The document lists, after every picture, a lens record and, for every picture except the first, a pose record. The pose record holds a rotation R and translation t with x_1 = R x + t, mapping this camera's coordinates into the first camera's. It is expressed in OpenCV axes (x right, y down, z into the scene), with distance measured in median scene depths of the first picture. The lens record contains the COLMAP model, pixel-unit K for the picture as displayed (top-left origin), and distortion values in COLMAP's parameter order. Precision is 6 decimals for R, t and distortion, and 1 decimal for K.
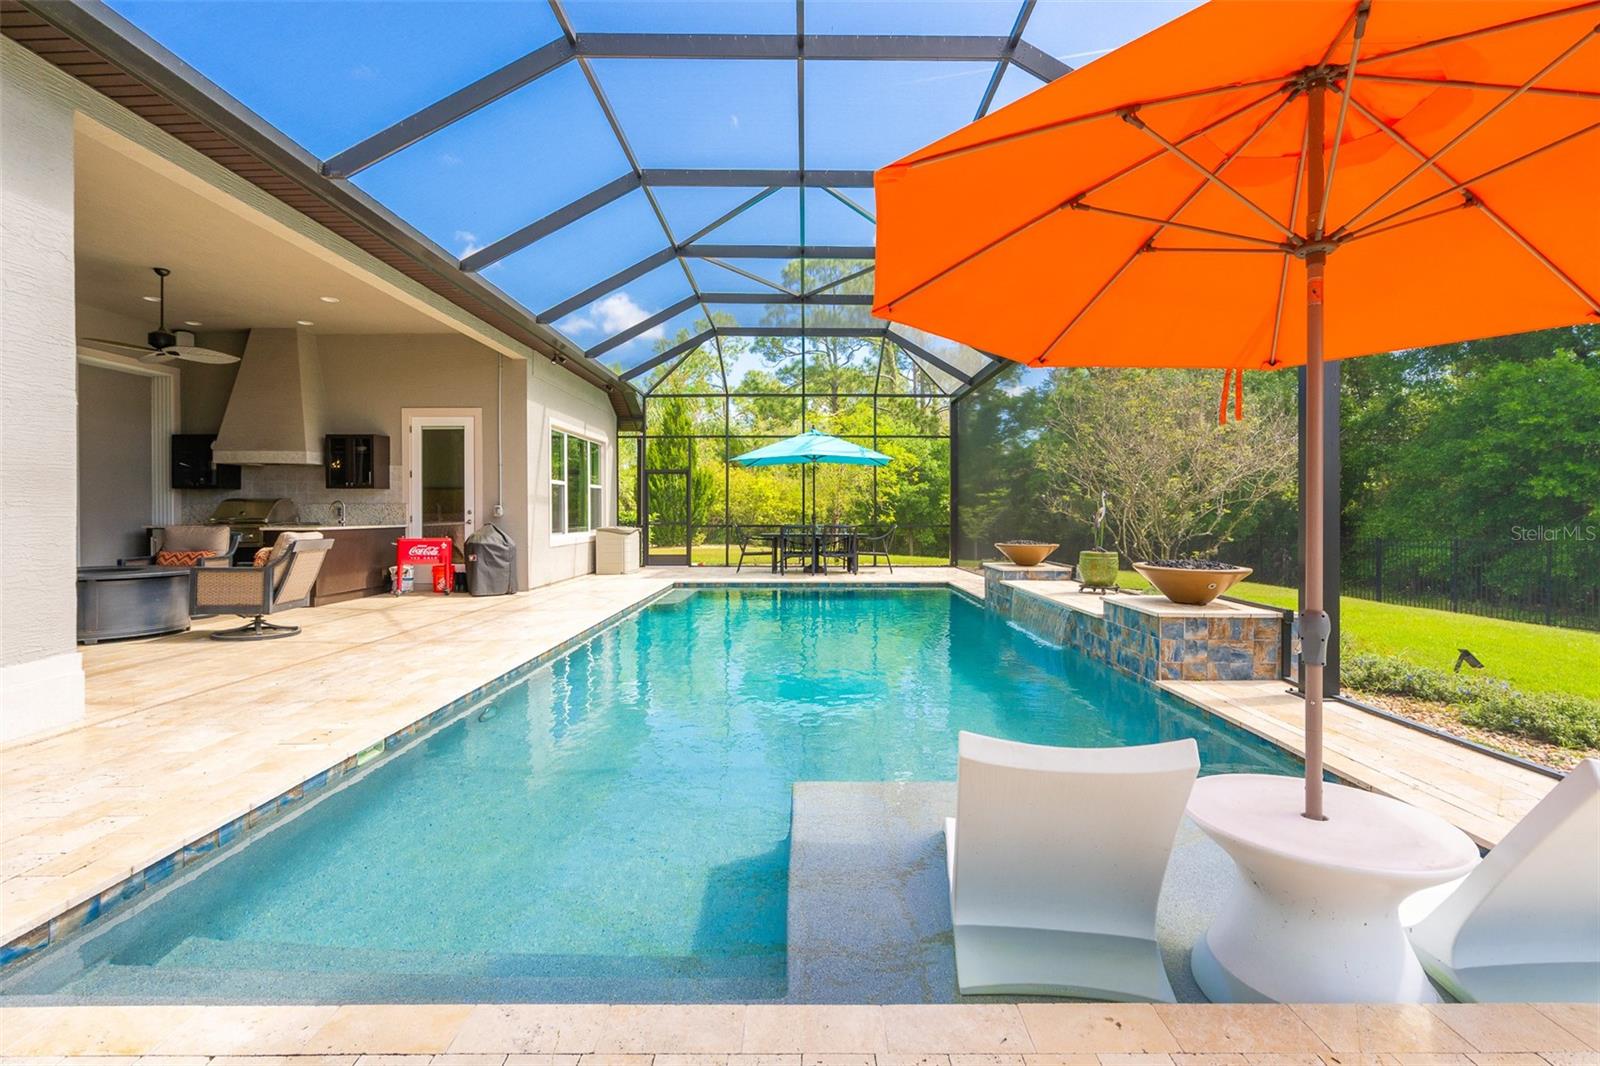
lens RADIAL K [[760.9, 0, 805.9], [0, 760.9, 518.3], [0, 0, 1]] dist [-0.003309, -0.000841]
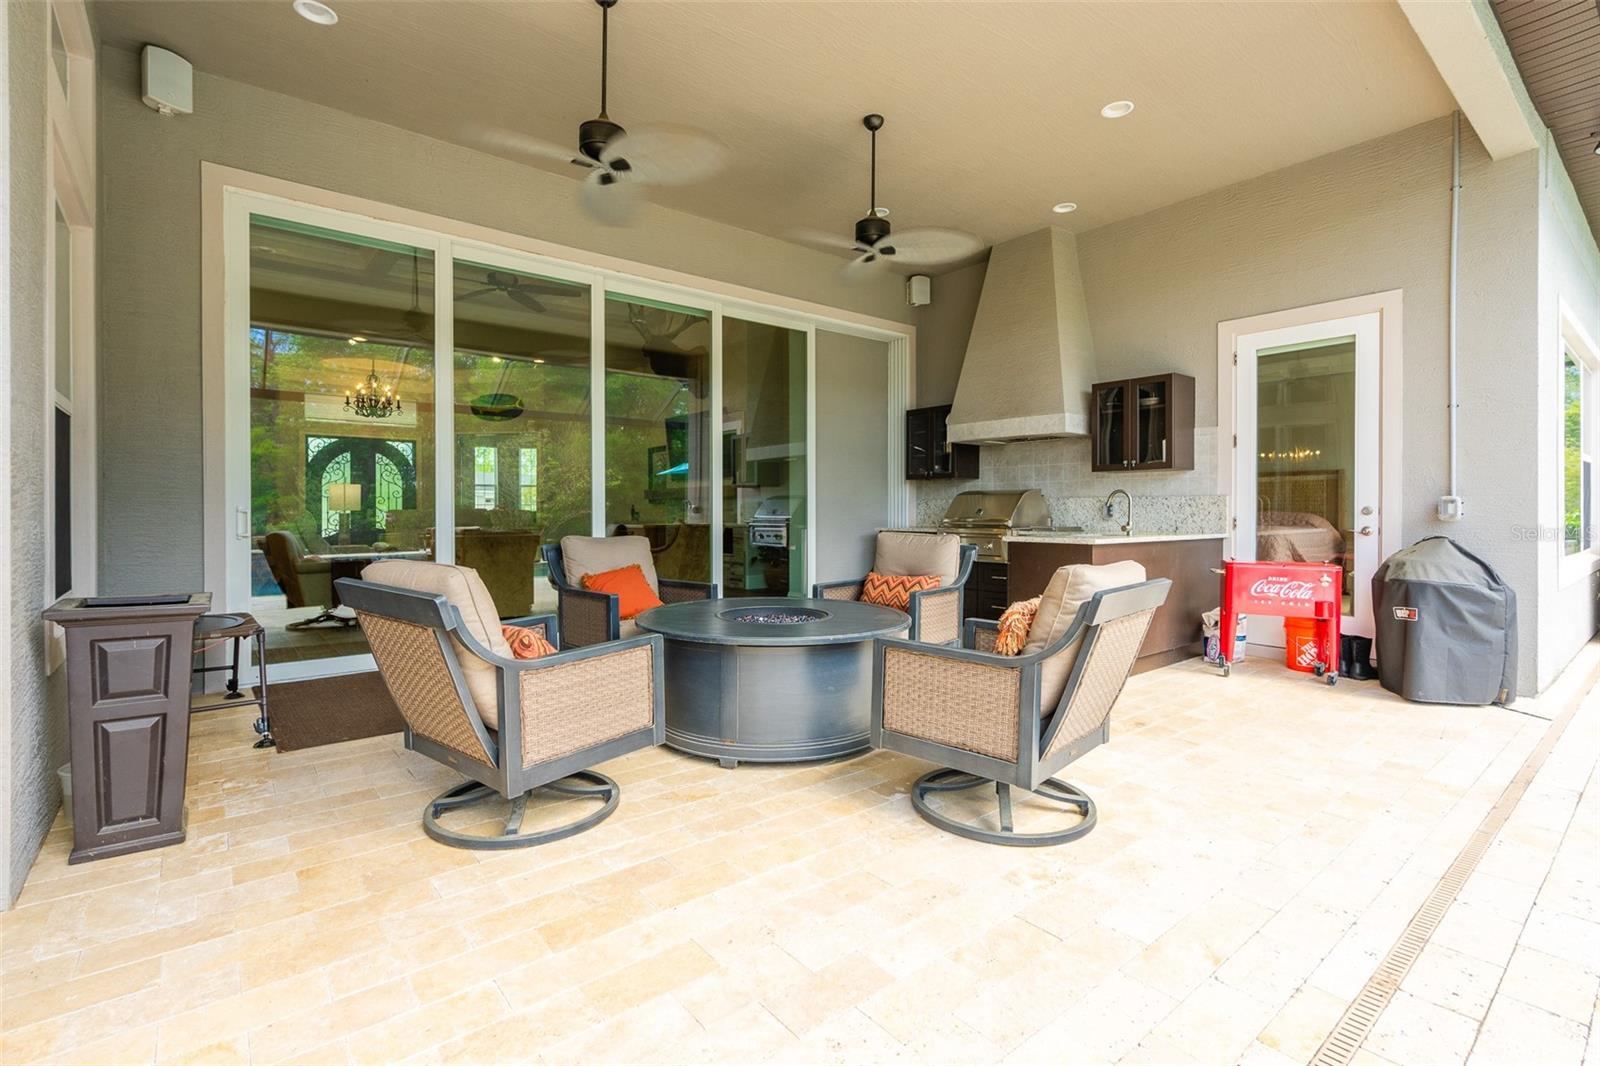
lens RADIAL K [[760.9, 0, 805.9], [0, 760.9, 518.3], [0, 0, 1]] dist [-0.003309, -0.000841]
pose [[0.645761, 0.008458, -0.763493, -0.311987], [-0.007088, 0.999962, 0.005082, -0.003208], [0.763507, 0.002130, 0.645796, 0.426269]]
